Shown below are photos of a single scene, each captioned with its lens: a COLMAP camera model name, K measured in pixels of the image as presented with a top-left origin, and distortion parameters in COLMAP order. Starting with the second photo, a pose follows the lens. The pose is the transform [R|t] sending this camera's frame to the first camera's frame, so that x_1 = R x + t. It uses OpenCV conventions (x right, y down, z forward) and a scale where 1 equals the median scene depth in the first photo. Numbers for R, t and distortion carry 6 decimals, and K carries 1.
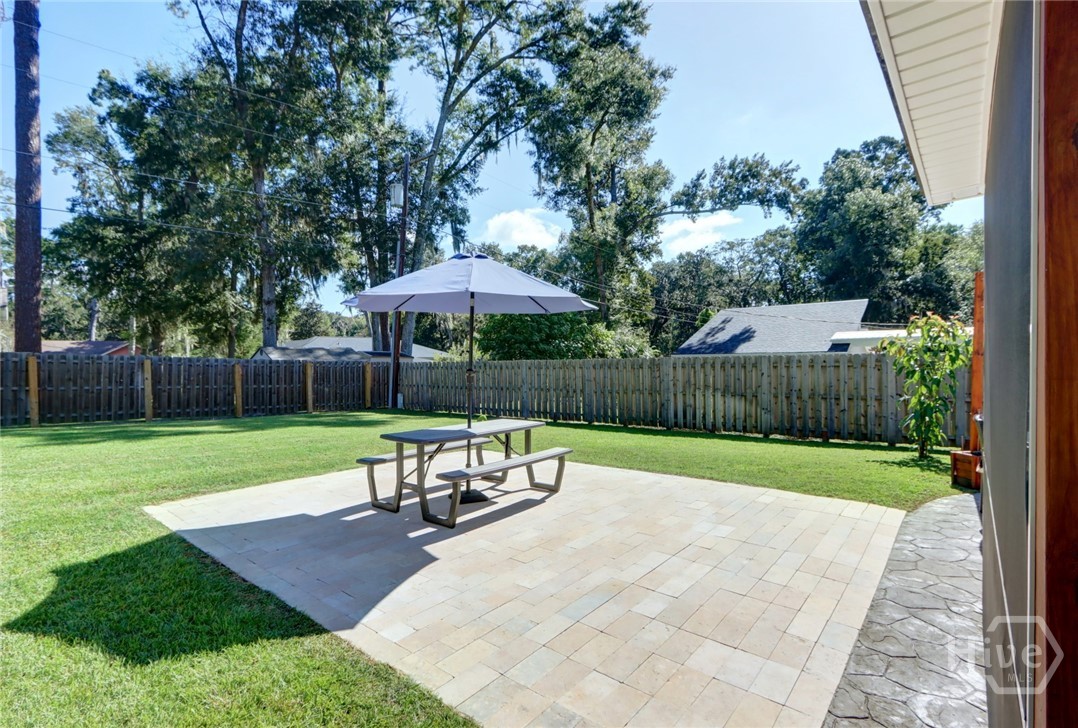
lens RADIAL K [[523.5, 0, 553.0], [0, 523.5, 372.1], [0, 0, 1]] dist [-0.001541, -0.002561]
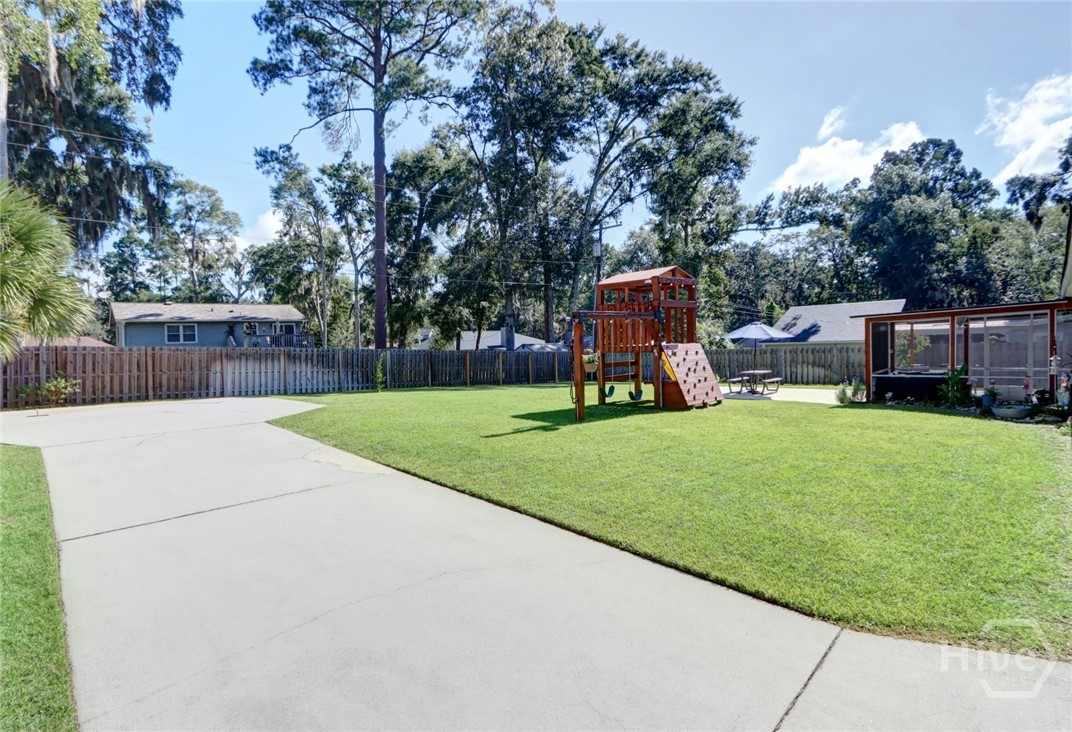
lens RADIAL K [[543.2, 0, 556.1], [0, 543.2, 362.3], [0, 0, 1]] dist [0.001500, -0.004722]
pose [[0.997954, -0.014191, -0.062346, -0.149910], [0.014496, 0.999885, 0.004442, 0.001487], [0.062276, -0.005337, 0.998045, -0.322591]]
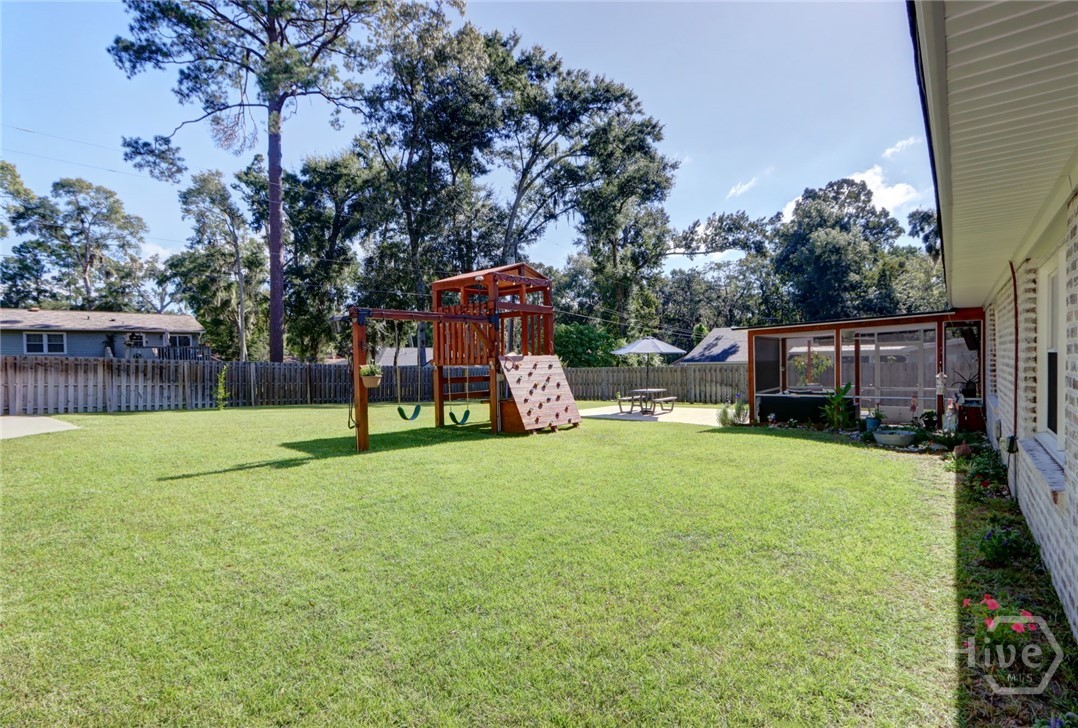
lens RADIAL K [[523.5, 0, 562.8], [0, 523.5, 365.7], [0, 0, 1]] dist [-0.001541, -0.002561]
pose [[0.999268, -0.003993, 0.038049, -0.094150], [0.004989, 0.999646, -0.026120, 0.004786], [-0.037931, 0.026290, 0.998934, -0.262158]]
